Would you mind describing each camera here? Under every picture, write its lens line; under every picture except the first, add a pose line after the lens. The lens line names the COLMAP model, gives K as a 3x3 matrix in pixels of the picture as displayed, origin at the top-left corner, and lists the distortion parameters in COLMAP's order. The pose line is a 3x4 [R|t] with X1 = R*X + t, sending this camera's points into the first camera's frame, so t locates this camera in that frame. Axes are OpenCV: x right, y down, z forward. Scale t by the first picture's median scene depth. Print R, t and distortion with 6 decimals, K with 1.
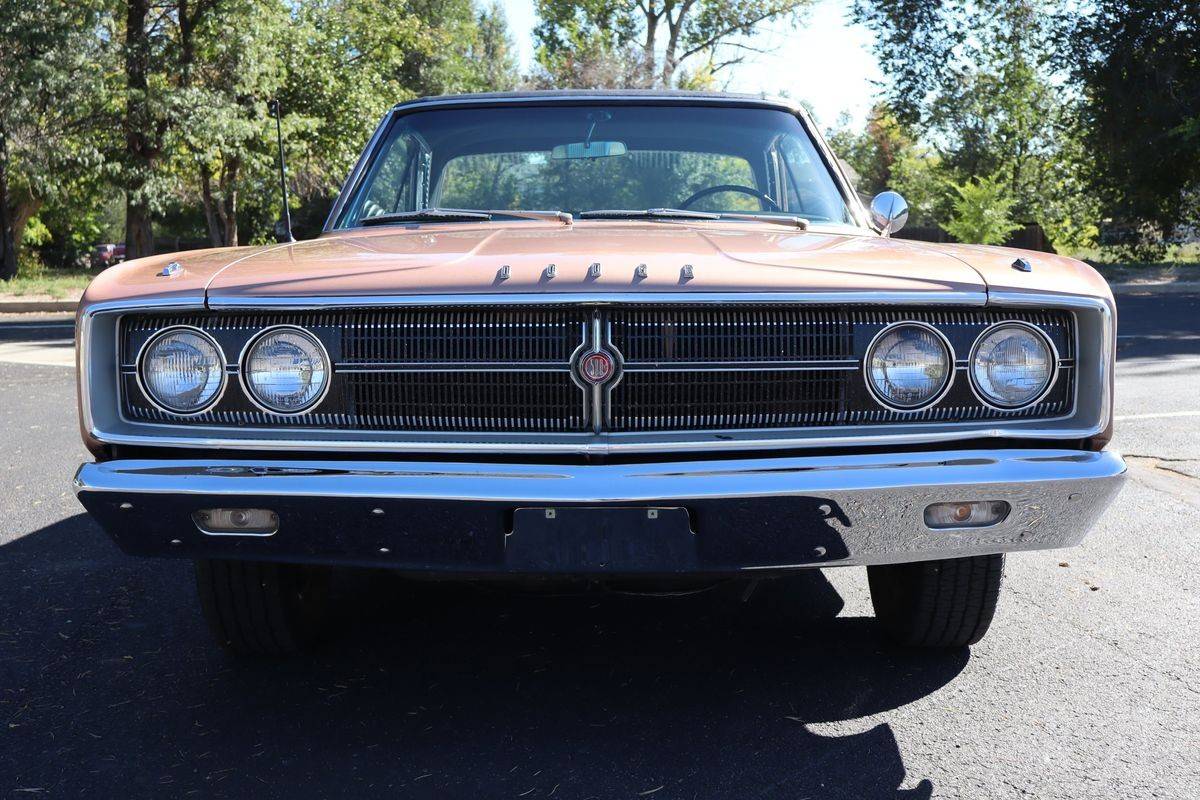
lens RADIAL K [[1757.6, 0, 600.0], [0, 1757.6, 400.0], [0, 0, 1]] dist [0.021005, -0.065976]
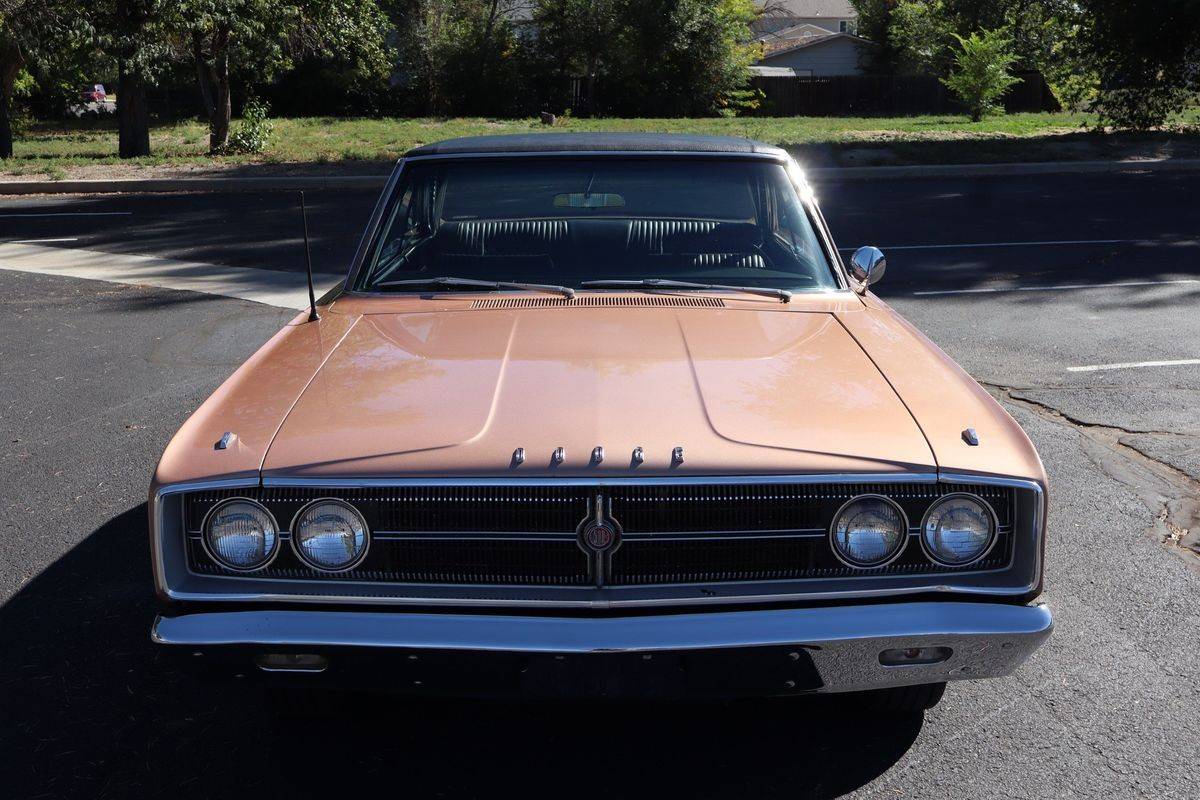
lens RADIAL K [[1838.9, 0, 600.0], [0, 1838.9, 400.0], [0, 0, 1]] dist [0.017489, -0.043662]
pose [[0.999992, -0.002207, 0.003270, -0.005112], [0.001682, 0.988283, 0.152625, -0.286091], [-0.003568, -0.152618, 0.988279, -0.180801]]
